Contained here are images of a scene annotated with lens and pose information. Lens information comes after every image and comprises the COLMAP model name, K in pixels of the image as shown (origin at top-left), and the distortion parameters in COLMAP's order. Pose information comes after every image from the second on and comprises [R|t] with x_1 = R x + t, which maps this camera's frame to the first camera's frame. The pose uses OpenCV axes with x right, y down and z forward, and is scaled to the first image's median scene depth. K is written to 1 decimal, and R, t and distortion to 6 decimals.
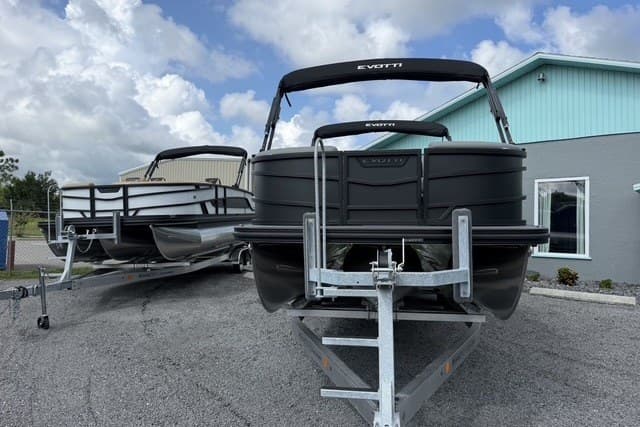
lens RADIAL K [[446.5, 0, 320.7], [0, 446.5, 211.9], [0, 0, 1]] dist [0.008398, -0.032011]
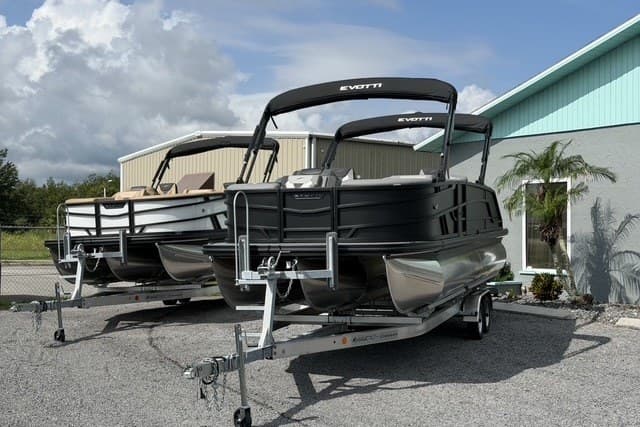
lens RADIAL K [[889.9, 0, 318.5], [0, 889.9, 210.6], [0, 0, 1]] dist [0.119699, 0.000000]
pose [[0.979110, -0.018343, -0.202504, 0.340372], [0.018485, 0.999828, -0.001189, -0.029848], [0.202491, -0.002579, 0.979281, -0.786247]]
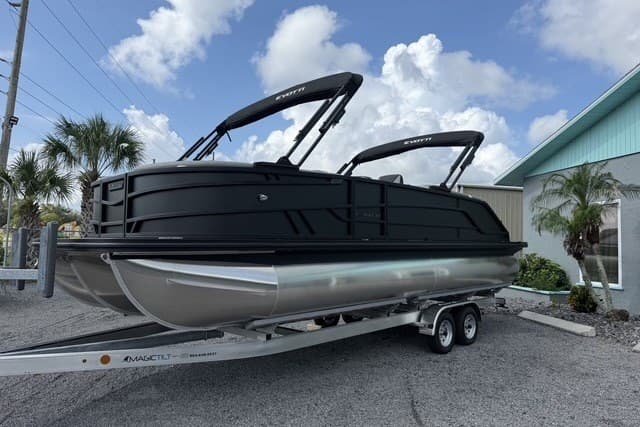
lens RADIAL K [[452.7, 0, 323.0], [0, 452.7, 212.7], [0, 0, 1]] dist [-0.009689, -0.032550]
pose [[0.791818, -0.046245, -0.609004, 0.631804], [0.002465, 0.997363, -0.072529, 0.024757], [0.610753, 0.055929, 0.789844, 0.165740]]
